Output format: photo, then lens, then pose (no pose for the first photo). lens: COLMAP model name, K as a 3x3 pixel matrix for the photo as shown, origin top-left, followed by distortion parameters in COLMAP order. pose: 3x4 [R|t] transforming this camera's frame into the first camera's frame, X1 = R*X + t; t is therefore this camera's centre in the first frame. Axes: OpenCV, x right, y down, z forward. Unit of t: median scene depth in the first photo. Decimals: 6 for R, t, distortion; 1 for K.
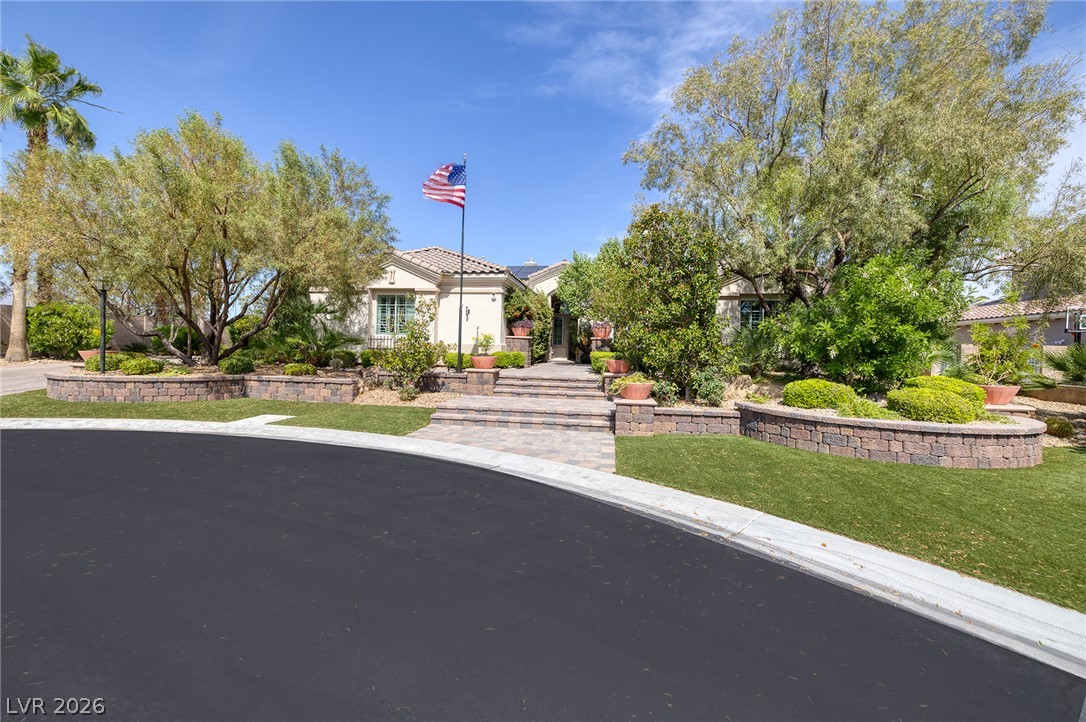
lens RADIAL K [[469.6, 0, 552.9], [0, 469.6, 344.2], [0, 0, 1]] dist [0.001305, -0.000050]
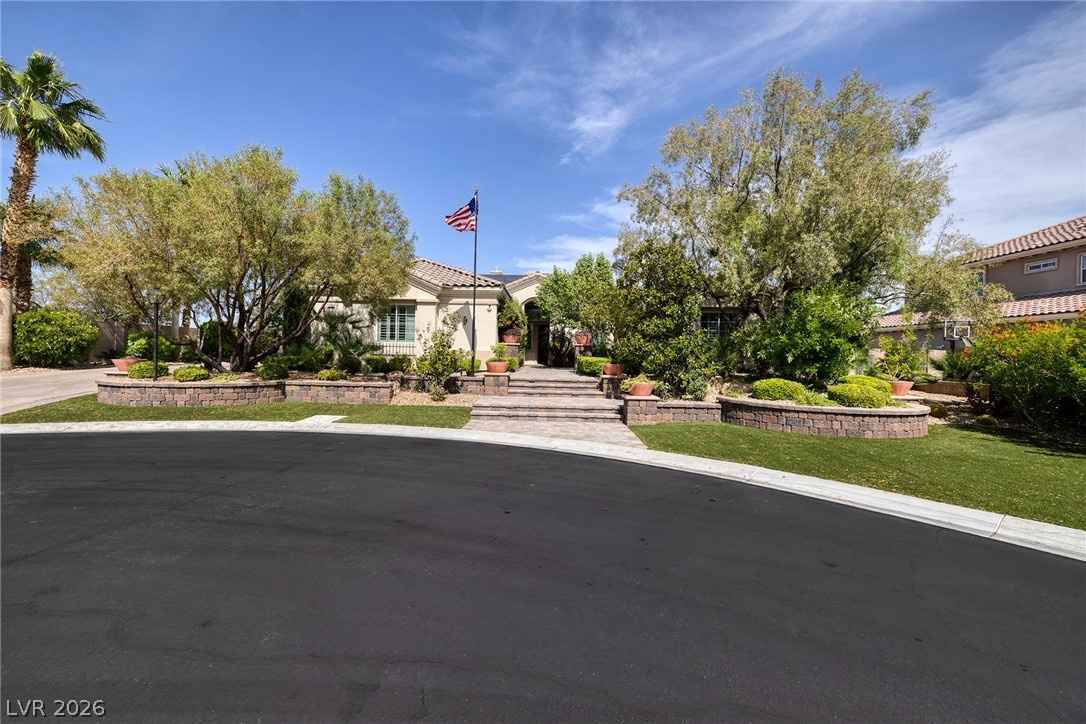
lens RADIAL K [[473.5, 0, 547.0], [0, 473.5, 347.2], [0, 0, 1]] dist [0.001610, 0.000044]
pose [[0.991786, -0.002394, 0.127888, -0.182495], [0.002151, 0.999996, 0.002035, -0.012688], [-0.127892, -0.001743, 0.991787, -0.175565]]
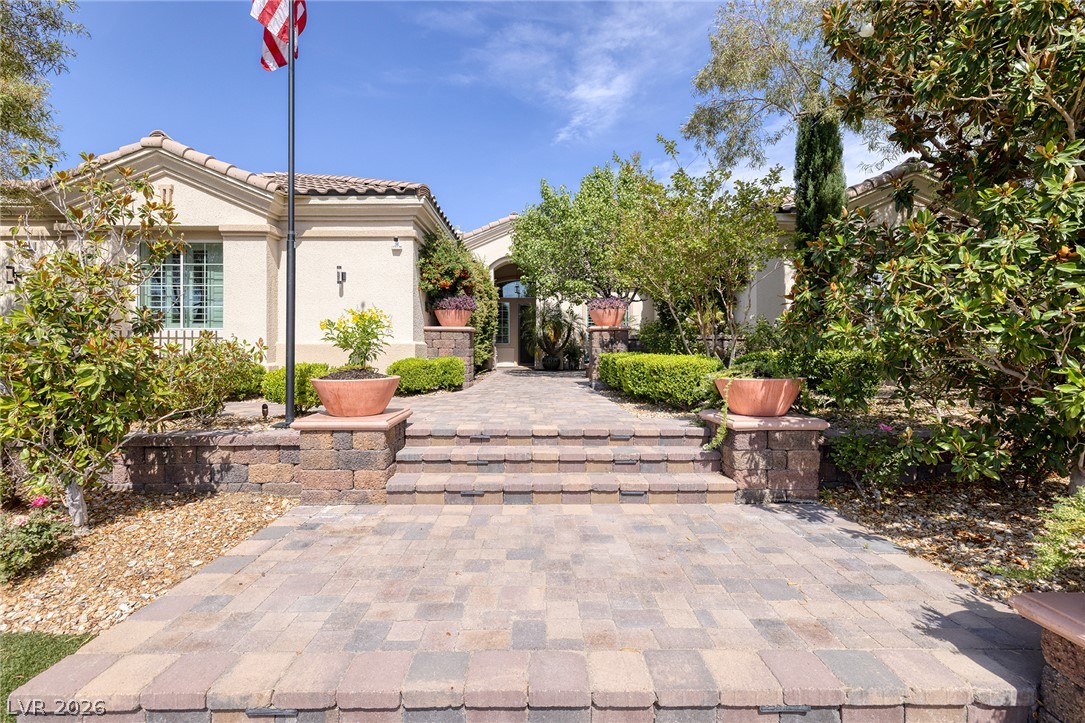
lens RADIAL K [[469.2, 0, 552.4], [0, 469.2, 344.7], [0, 0, 1]] dist [0.001305, -0.000050]
pose [[0.985837, -0.023930, 0.165992, -0.068015], [0.023399, 0.999713, 0.005152, 0.004163], [-0.166068, -0.001195, 0.986114, 0.674101]]
